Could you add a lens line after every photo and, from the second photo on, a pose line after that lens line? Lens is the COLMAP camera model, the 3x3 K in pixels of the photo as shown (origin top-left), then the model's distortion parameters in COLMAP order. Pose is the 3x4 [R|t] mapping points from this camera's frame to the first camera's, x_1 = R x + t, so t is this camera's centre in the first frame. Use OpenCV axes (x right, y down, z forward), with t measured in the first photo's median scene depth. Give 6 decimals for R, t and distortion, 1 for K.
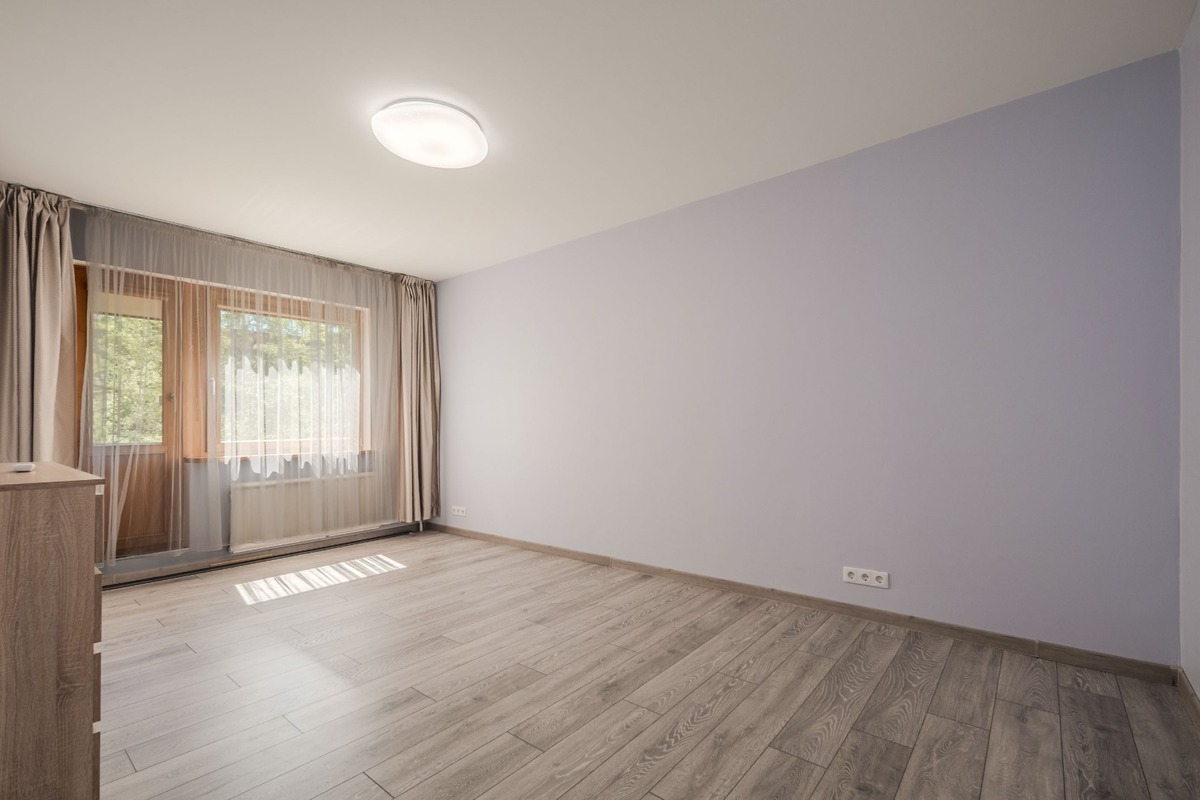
lens RADIAL K [[535.8, 0, 573.0], [0, 535.8, 422.9], [0, 0, 1]] dist [0.006943, -0.002728]
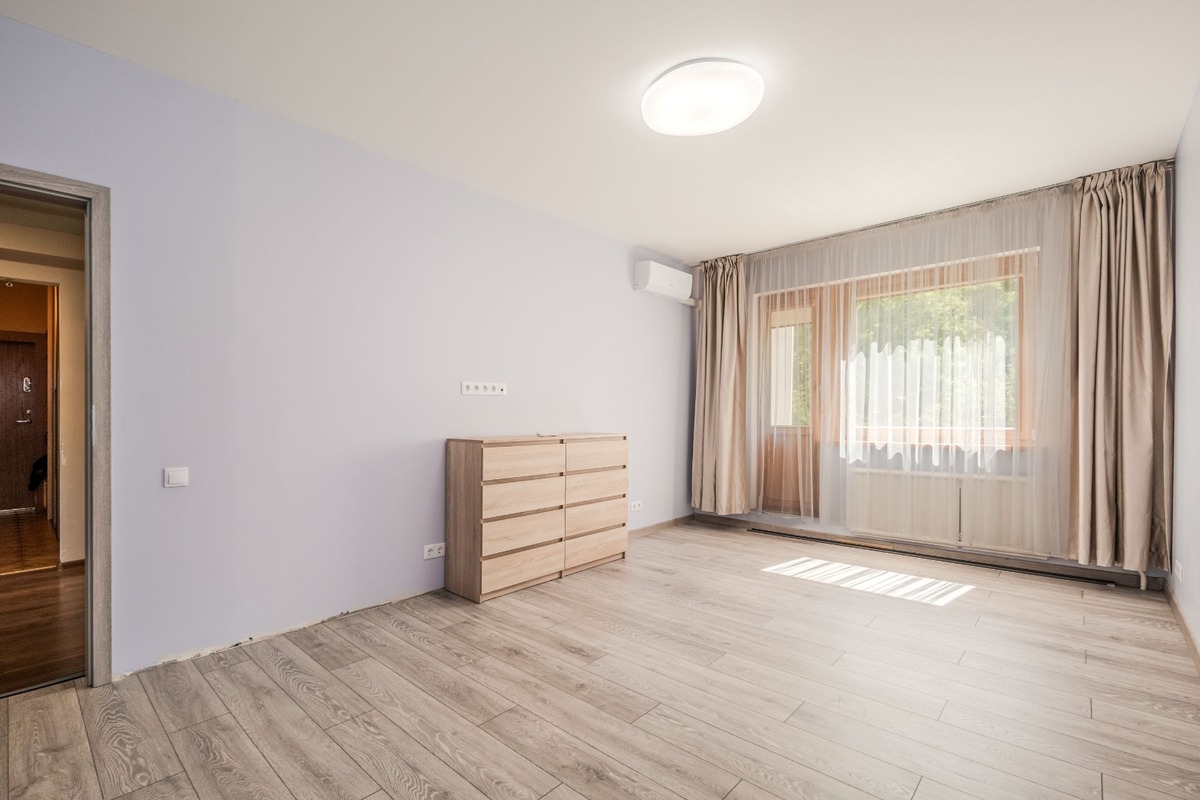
lens RADIAL K [[535.8, 0, 599.8], [0, 535.8, 409.6], [0, 0, 1]] dist [0.006943, -0.002728]
pose [[-0.020089, 0.002413, -0.999795, 0.432988], [0.008349, 0.999963, 0.002246, -0.005702], [0.999763, -0.008302, -0.020108, 0.548912]]
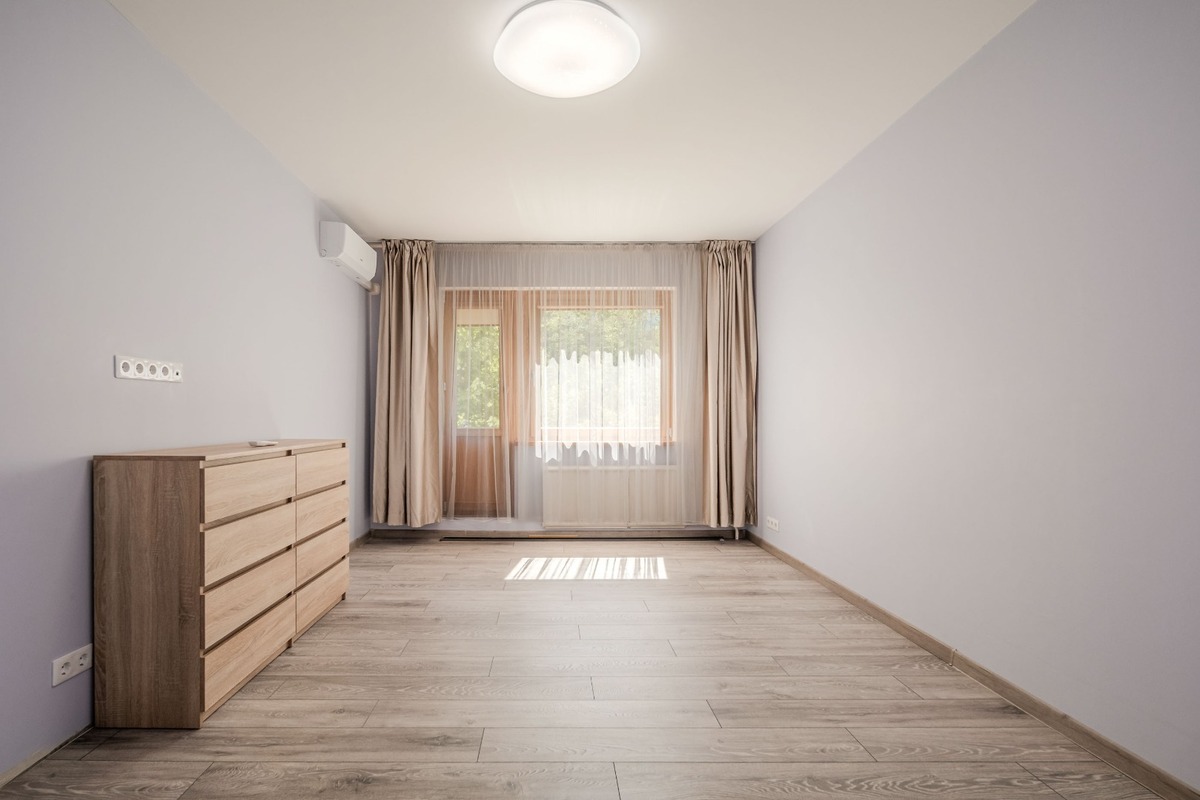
lens RADIAL K [[535.8, 0, 546.1], [0, 535.8, 419.4], [0, 0, 1]] dist [0.006943, -0.002728]
pose [[0.654042, 0.017865, -0.756247, 0.215794], [-0.006366, 0.999816, 0.018113, -0.003149], [0.756431, -0.007032, 0.654035, 0.293738]]
